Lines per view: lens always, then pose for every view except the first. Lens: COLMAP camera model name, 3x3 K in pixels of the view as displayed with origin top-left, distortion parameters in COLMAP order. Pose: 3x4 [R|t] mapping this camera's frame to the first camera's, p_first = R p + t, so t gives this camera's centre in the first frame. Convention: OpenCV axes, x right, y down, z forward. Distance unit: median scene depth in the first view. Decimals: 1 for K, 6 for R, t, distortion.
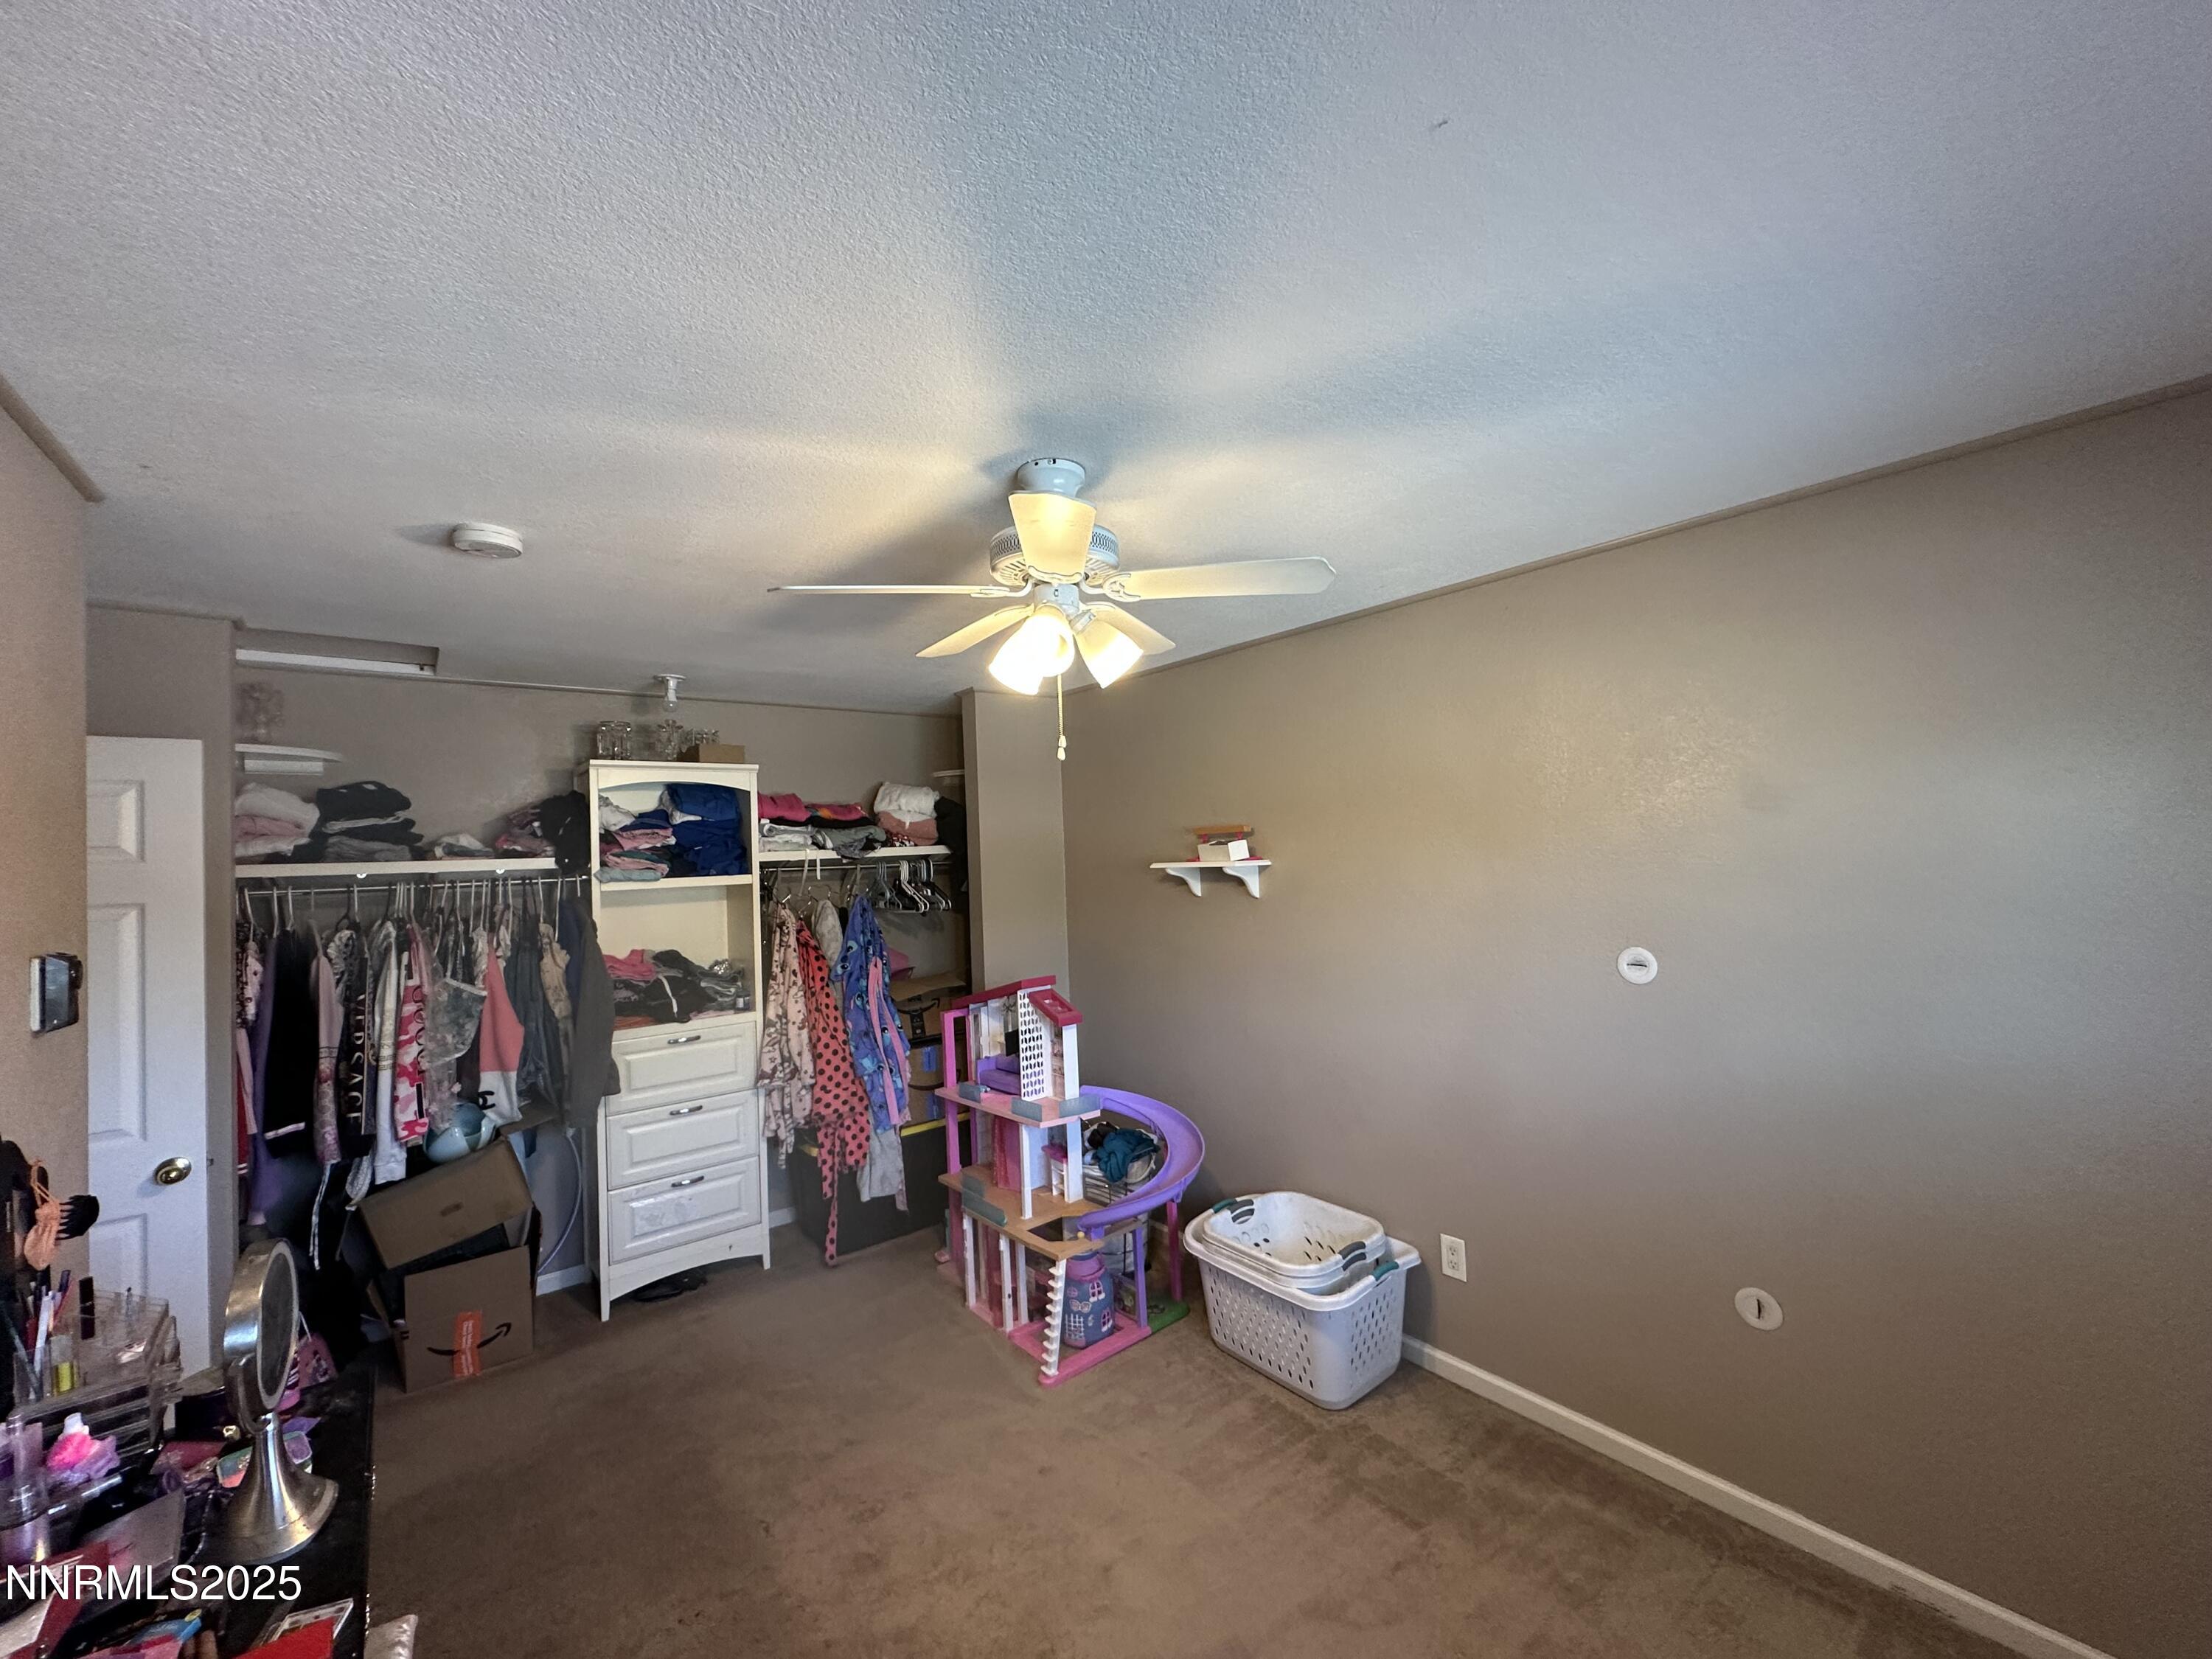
lens RADIAL K [[882.7, 0, 1104.3], [0, 882.7, 830.2], [0, 0, 1]] dist [-0.003803, 0.000847]
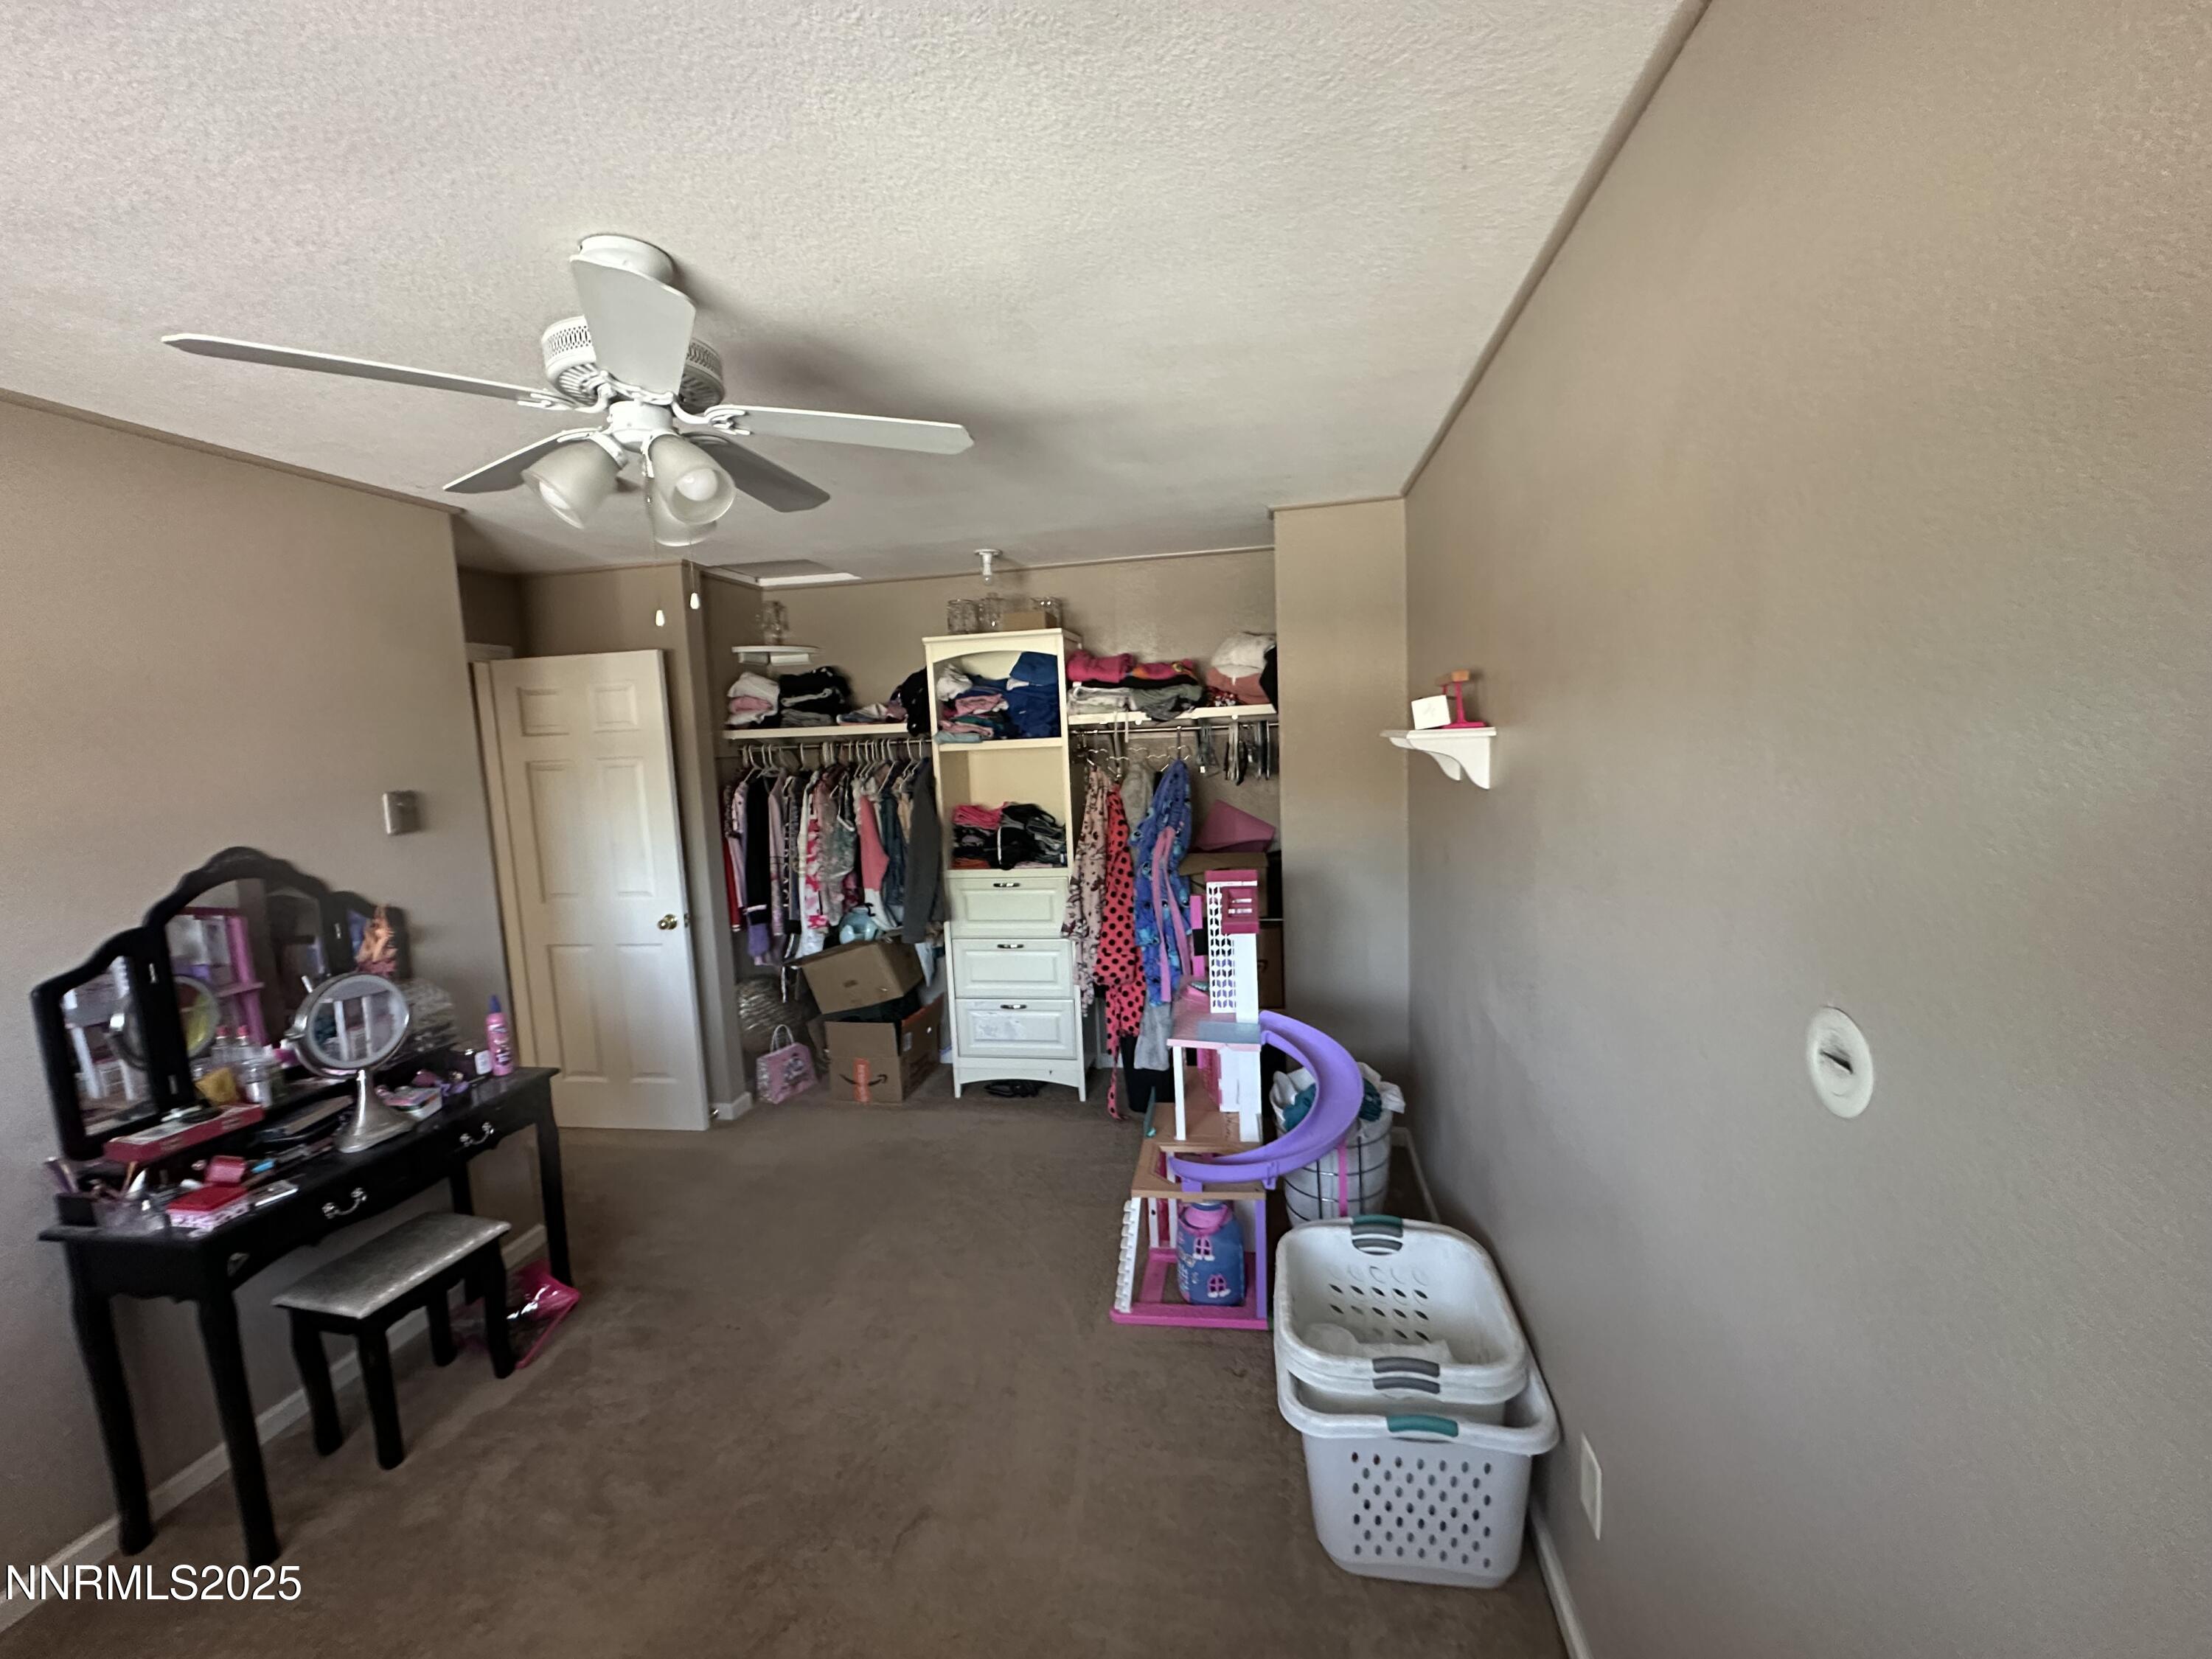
lens RADIAL K [[882.7, 0, 1104.3], [0, 882.7, 830.2], [0, 0, 1]] dist [-0.003803, 0.000847]
pose [[0.657531, 0.092151, -0.747771, 0.438326], [0.038617, 0.987065, 0.155597, -0.001287], [0.752437, -0.131186, 0.645468, 0.376589]]
